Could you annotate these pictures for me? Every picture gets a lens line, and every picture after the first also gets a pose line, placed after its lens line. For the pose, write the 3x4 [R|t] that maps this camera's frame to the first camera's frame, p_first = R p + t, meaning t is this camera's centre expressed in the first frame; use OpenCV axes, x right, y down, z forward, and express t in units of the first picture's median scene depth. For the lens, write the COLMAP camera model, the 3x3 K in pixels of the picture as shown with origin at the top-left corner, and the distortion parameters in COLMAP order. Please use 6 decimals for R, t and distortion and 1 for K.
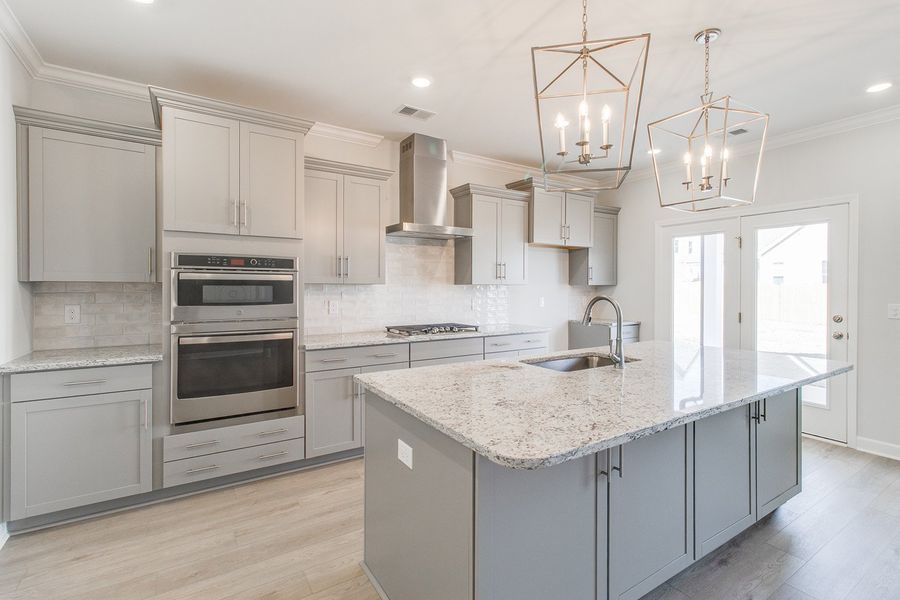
lens RADIAL K [[421.8, 0, 459.8], [0, 421.8, 289.1], [0, 0, 1]] dist [0.000506, 0.000294]
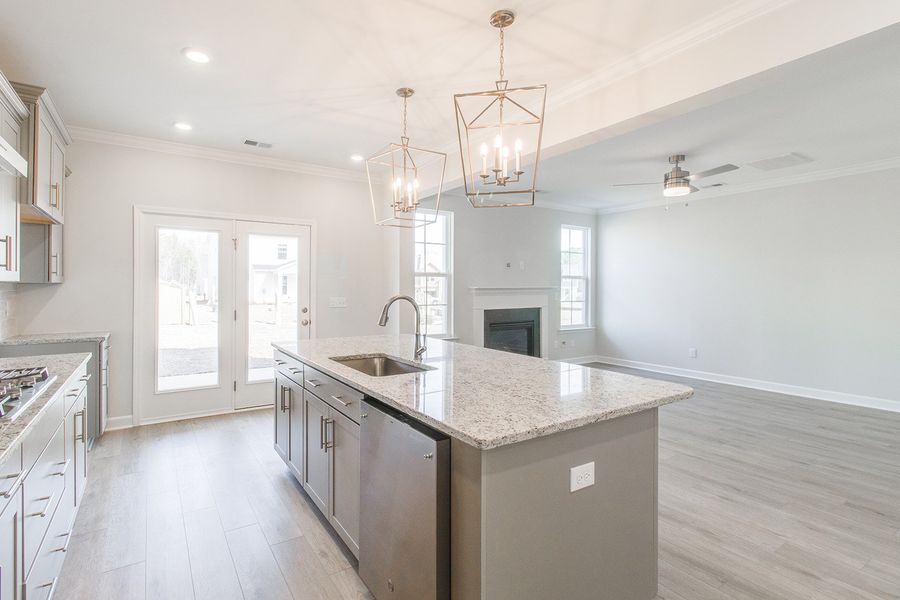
lens RADIAL K [[429.3, 0, 415.1], [0, 429.3, 287.6], [0, 0, 1]] dist [0.000015, 0.000962]
pose [[0.022609, -0.000987, 0.999744, -0.465224], [0.001893, 0.999998, 0.000944, -0.002374], [-0.999743, 0.001871, 0.022611, 0.598436]]
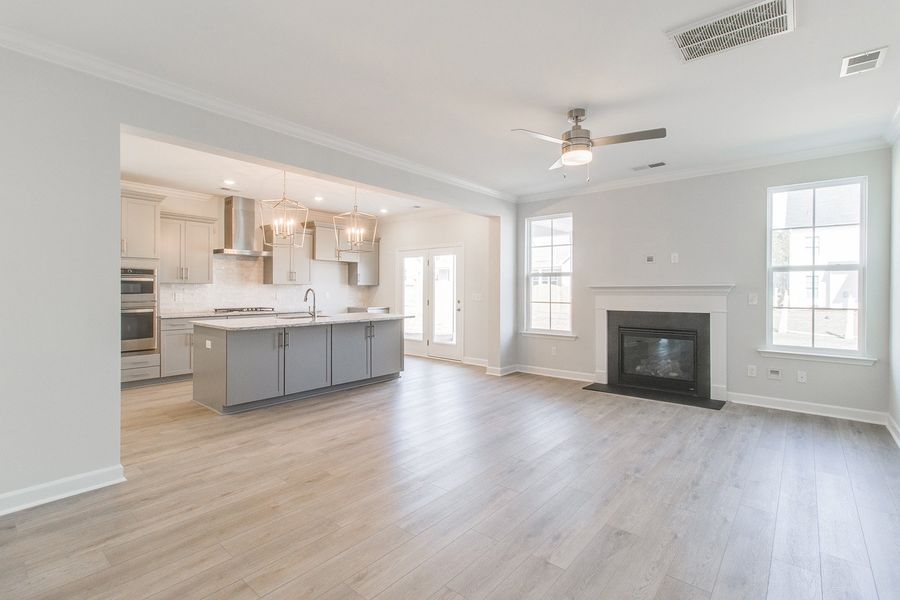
lens RADIAL K [[421.8, 0, 459.8], [0, 421.8, 289.1], [0, 0, 1]] dist [0.000506, 0.000294]
pose [[0.955534, 0.001812, 0.294876, 0.282397], [-0.000646, 0.999992, -0.004053, 0.017217], [-0.294881, 0.003682, 0.955527, -0.955053]]
